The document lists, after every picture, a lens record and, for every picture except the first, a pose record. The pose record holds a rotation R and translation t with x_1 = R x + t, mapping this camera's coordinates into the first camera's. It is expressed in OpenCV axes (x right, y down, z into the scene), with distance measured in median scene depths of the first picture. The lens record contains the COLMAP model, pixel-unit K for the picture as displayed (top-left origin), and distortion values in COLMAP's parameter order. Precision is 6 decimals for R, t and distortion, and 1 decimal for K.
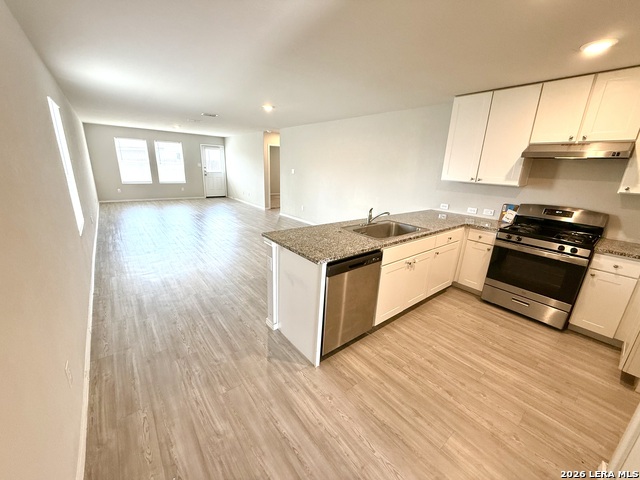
lens RADIAL K [[255.9, 0, 317.9], [0, 255.9, 241.1], [0, 0, 1]] dist [-0.000286, 0.000181]
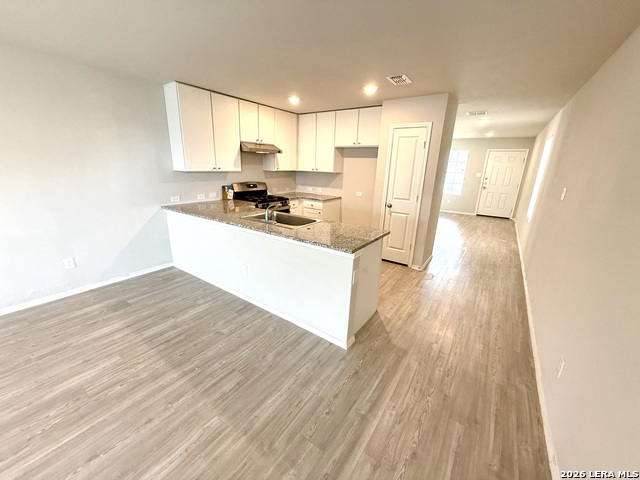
lens RADIAL K [[255.9, 0, 320.4], [0, 255.9, 238.7], [0, 0, 1]] dist [-0.000286, 0.000181]
pose [[-0.281715, -0.315547, 0.906127, -0.939115], [0.234446, 0.893114, 0.383905, -0.413522], [-0.930415, 0.320590, -0.177625, 1.238413]]
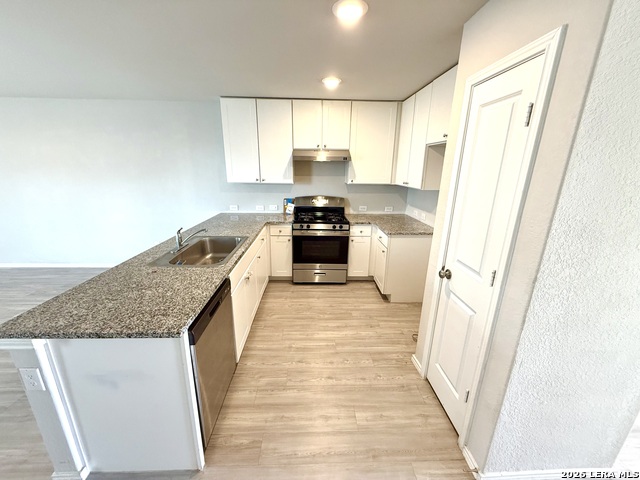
lens RADIAL K [[255.9, 0, 320.8], [0, 255.9, 240.1], [0, 0, 1]] dist [-0.000286, 0.000181]
pose [[0.592566, -0.251354, 0.765302, -0.169741], [0.238745, 0.962184, 0.131160, -0.110450], [-0.769329, 0.104991, 0.630167, 0.215279]]
